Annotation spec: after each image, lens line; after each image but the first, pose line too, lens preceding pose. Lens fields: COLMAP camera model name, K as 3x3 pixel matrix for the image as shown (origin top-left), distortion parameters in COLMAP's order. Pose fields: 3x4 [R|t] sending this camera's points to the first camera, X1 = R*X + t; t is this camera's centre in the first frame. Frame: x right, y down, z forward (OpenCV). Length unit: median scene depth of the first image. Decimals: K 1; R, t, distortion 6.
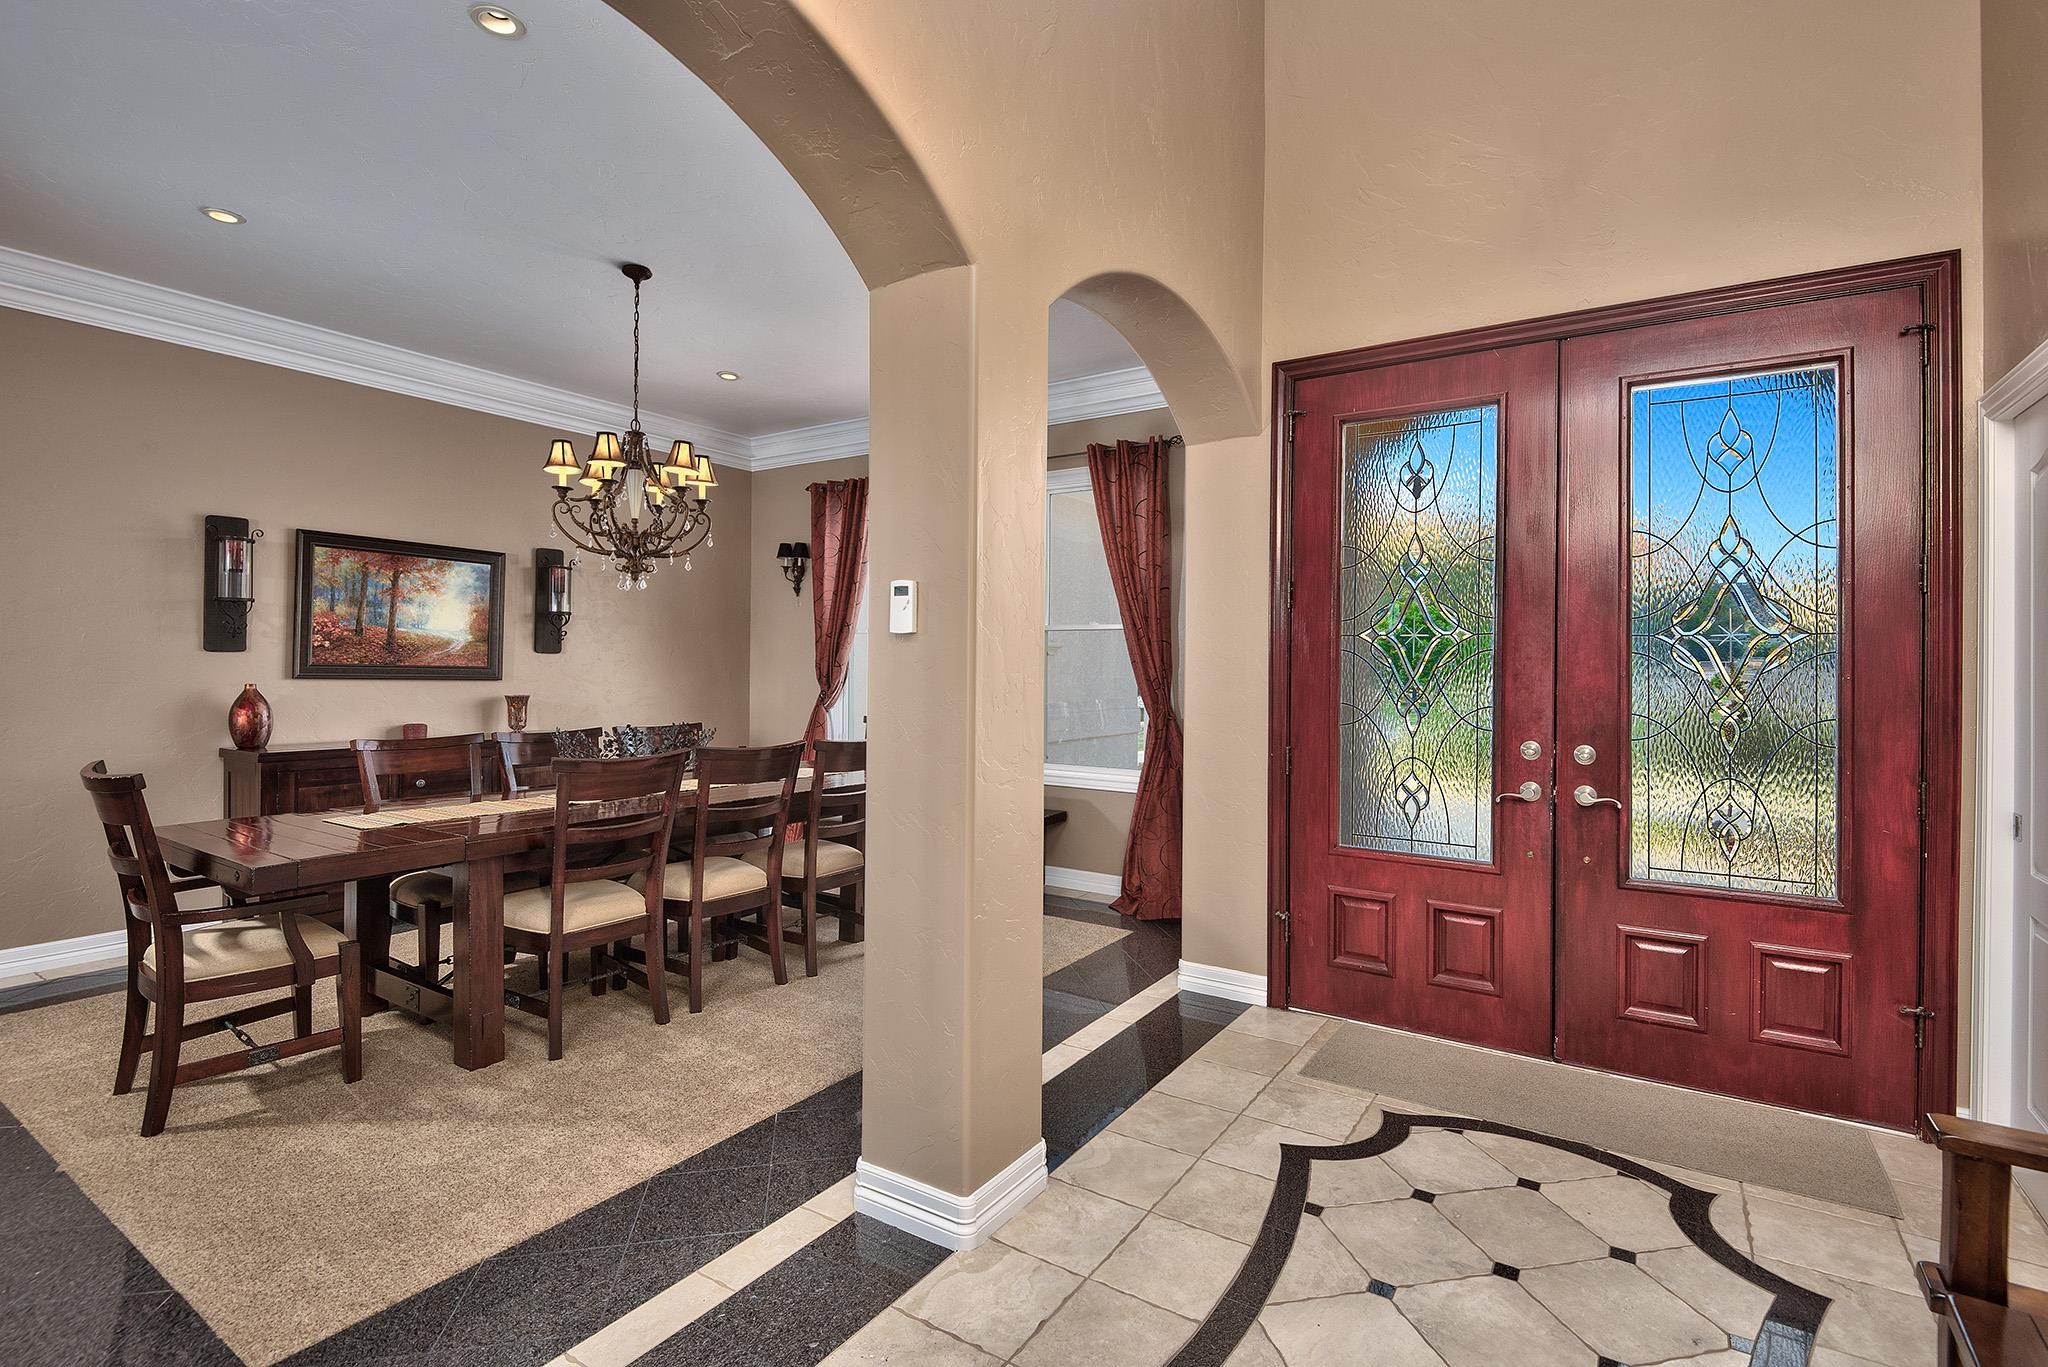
lens RADIAL K [[1005.6, 0, 1024.0], [0, 1005.6, 683.5], [0, 0, 1]] dist [0.000543, -0.020570]
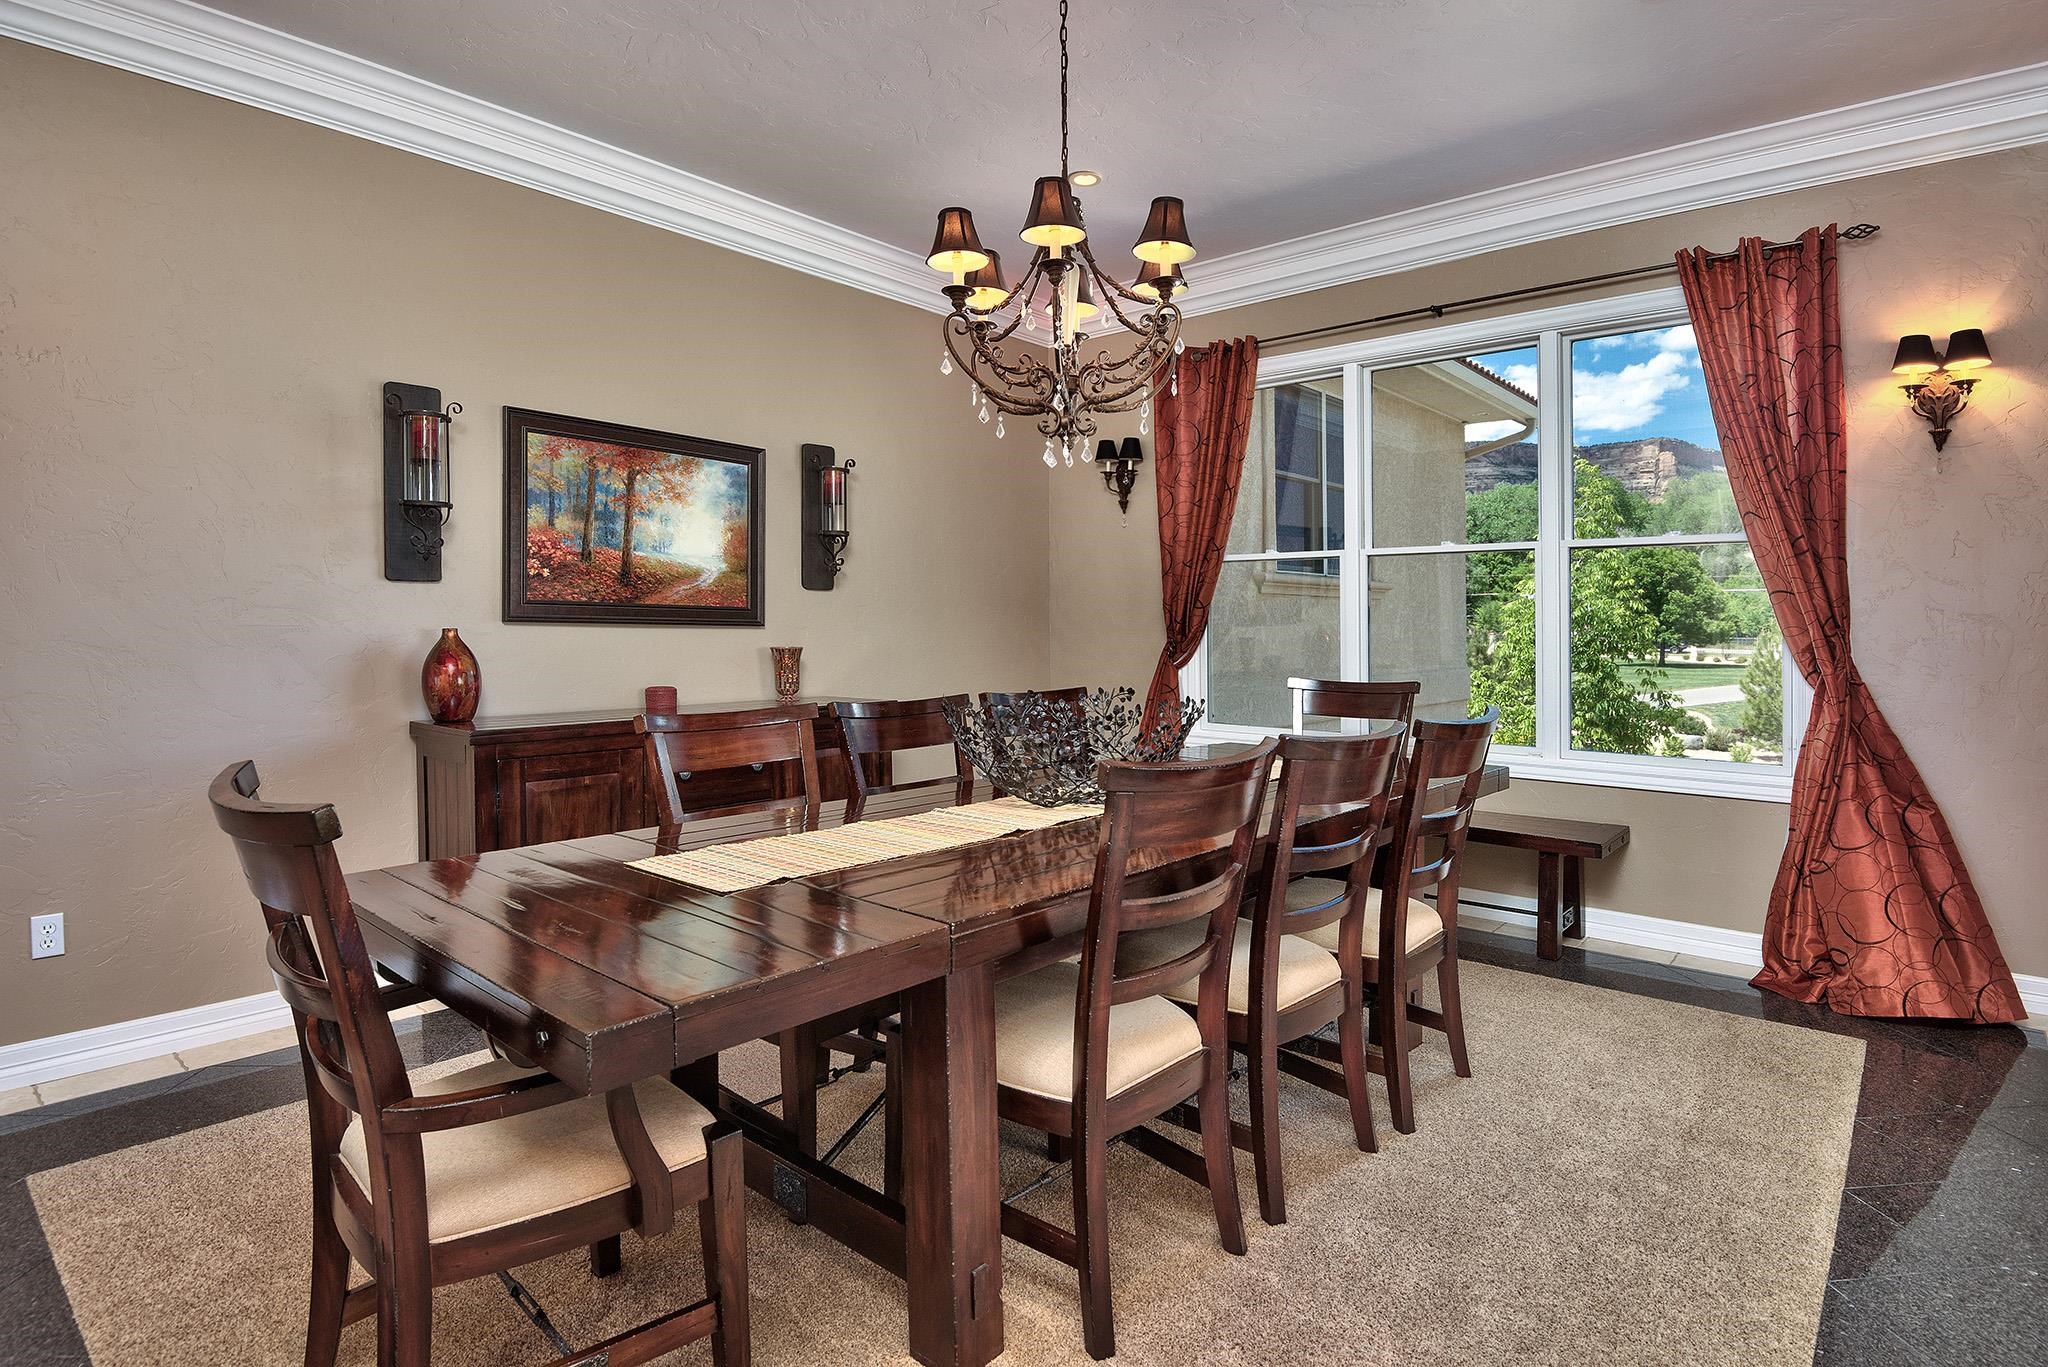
lens RADIAL K [[1058.9, 0, 1024.0], [0, 1058.9, 683.5], [0, 0, 1]] dist [-0.027055, -0.001019]
pose [[0.993657, 0.004100, -0.112379, -0.277793], [-0.000030, 0.999345, 0.036195, 0.011093], [0.112454, -0.035962, 0.993006, 0.300402]]
